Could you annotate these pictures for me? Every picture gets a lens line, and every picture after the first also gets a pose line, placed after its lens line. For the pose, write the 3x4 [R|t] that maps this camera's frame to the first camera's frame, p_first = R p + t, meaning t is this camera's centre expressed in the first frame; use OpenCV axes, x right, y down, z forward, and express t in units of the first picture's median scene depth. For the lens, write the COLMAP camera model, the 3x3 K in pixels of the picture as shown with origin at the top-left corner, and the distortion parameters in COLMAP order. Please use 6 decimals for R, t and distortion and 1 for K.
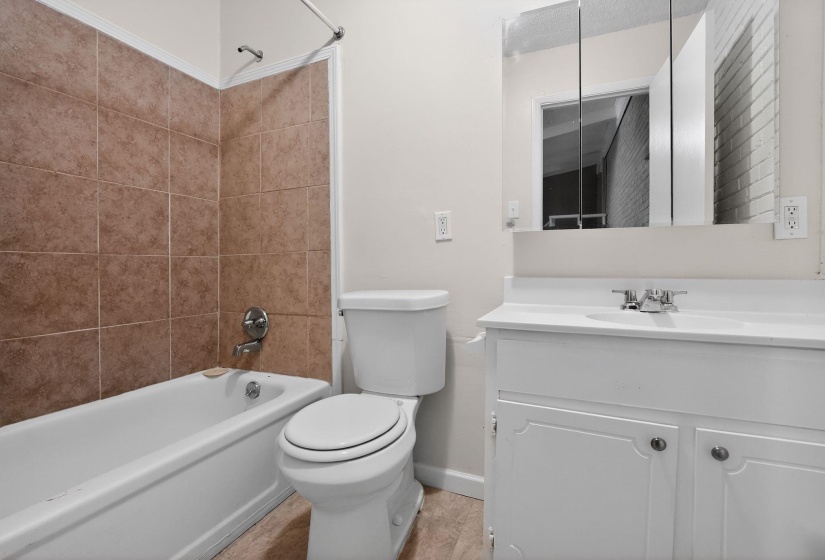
lens RADIAL K [[369.6, 0, 412.0], [0, 369.6, 268.2], [0, 0, 1]] dist [-0.020629, 0.004650]
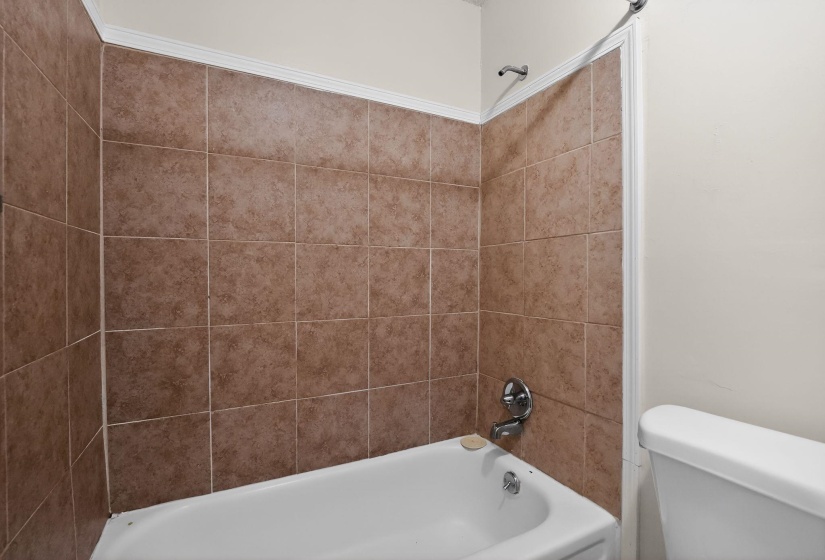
lens RADIAL K [[369.6, 0, 412.0], [0, 369.6, 268.2], [0, 0, 1]] dist [-0.020629, 0.004650]
pose [[0.767542, 0.008363, -0.640944, -0.086246], [-0.014080, 0.999894, -0.003816, -0.146910], [0.640844, 0.011953, 0.767578, 0.233966]]
